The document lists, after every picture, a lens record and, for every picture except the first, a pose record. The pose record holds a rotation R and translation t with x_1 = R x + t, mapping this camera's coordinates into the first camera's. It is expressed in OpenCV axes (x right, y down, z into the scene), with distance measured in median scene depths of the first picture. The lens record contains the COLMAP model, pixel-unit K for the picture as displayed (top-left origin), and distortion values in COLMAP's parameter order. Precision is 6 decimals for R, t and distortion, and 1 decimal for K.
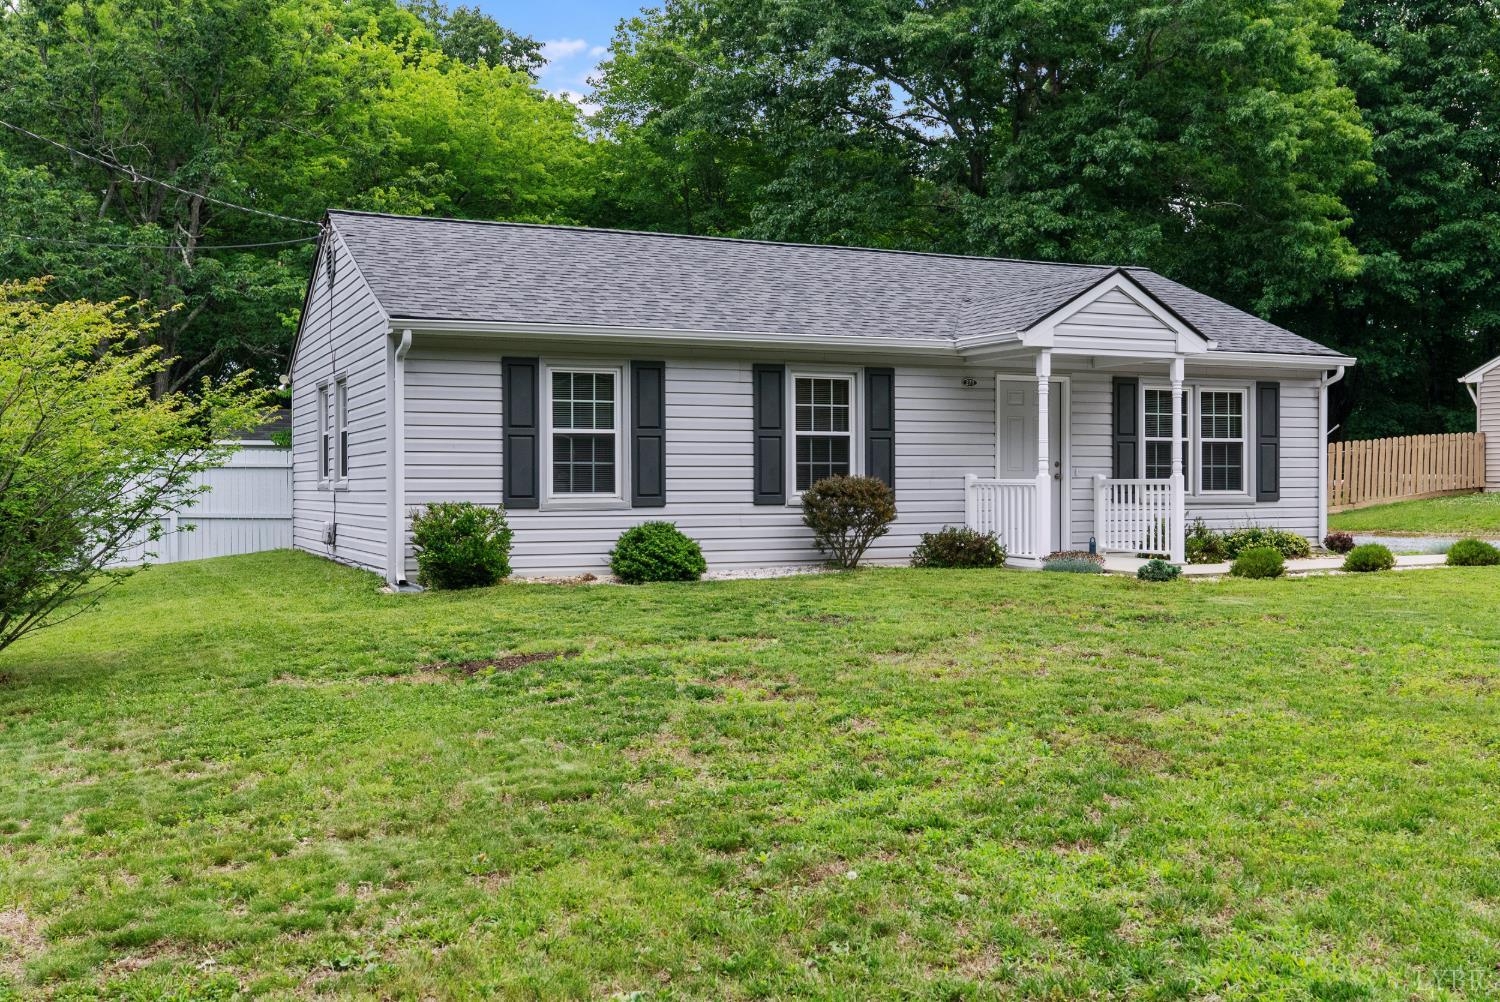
lens RADIAL K [[1448.4, 0, 751.9], [0, 1448.4, 505.8], [0, 0, 1]] dist [0.000569, 0.000000]
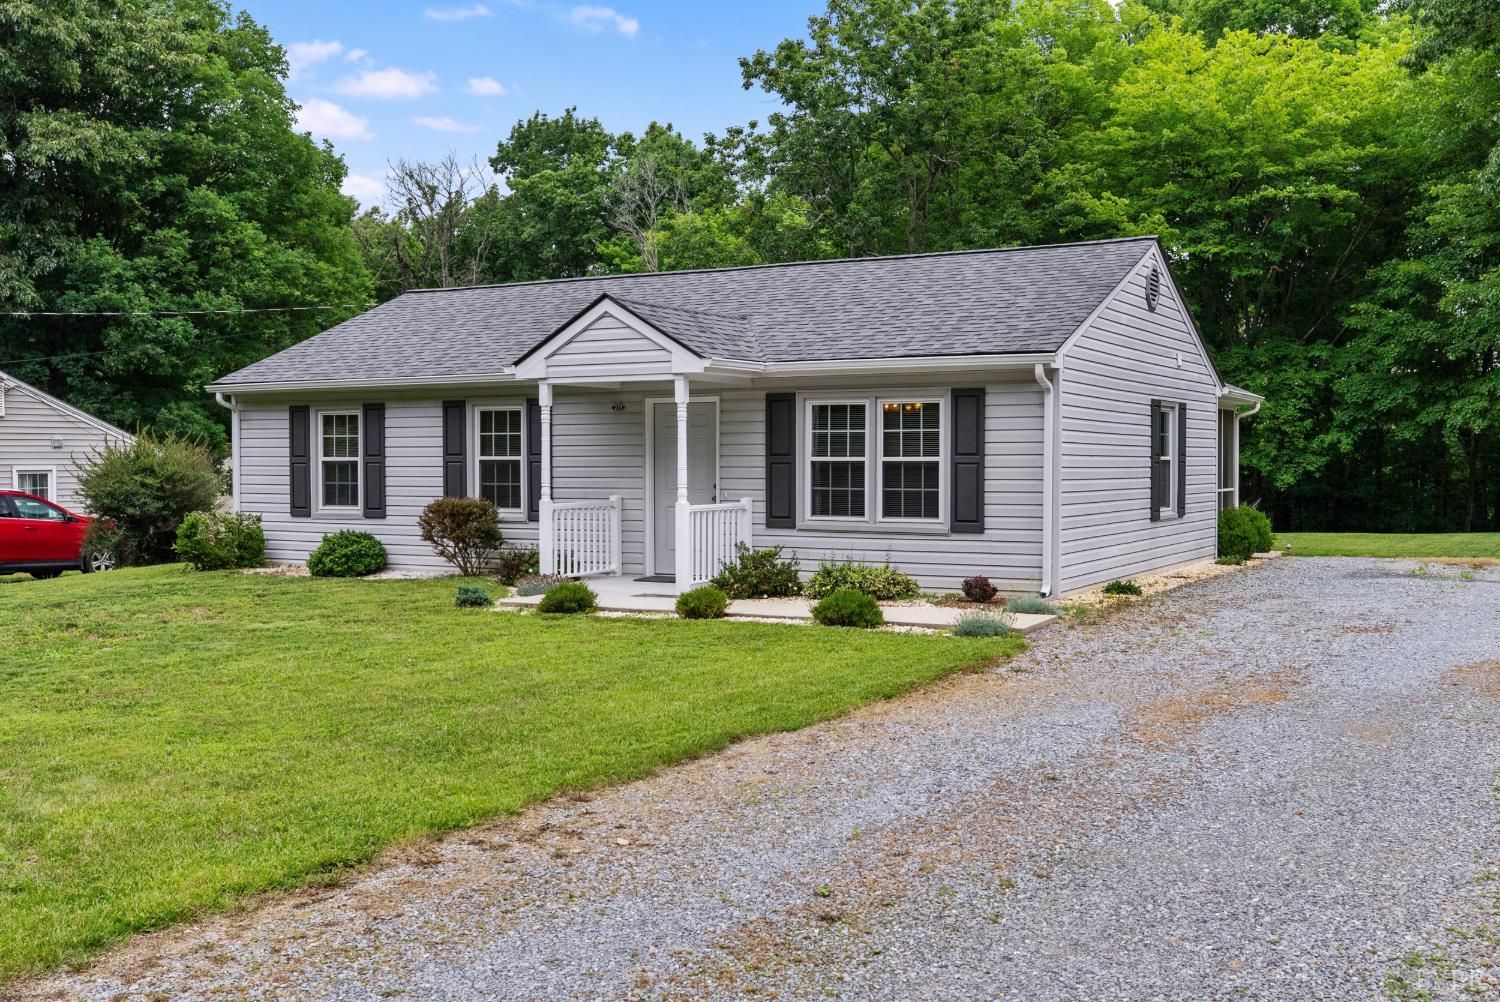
lens RADIAL K [[1444.8, 0, 748.0], [0, 1444.8, 499.6], [0, 0, 1]] dist [0.046224, 0.000000]
pose [[0.603964, 0.008804, -0.796963, 1.081915], [-0.031049, 0.999440, -0.012488, -0.009067], [0.796407, 0.032287, 0.603899, 0.464747]]
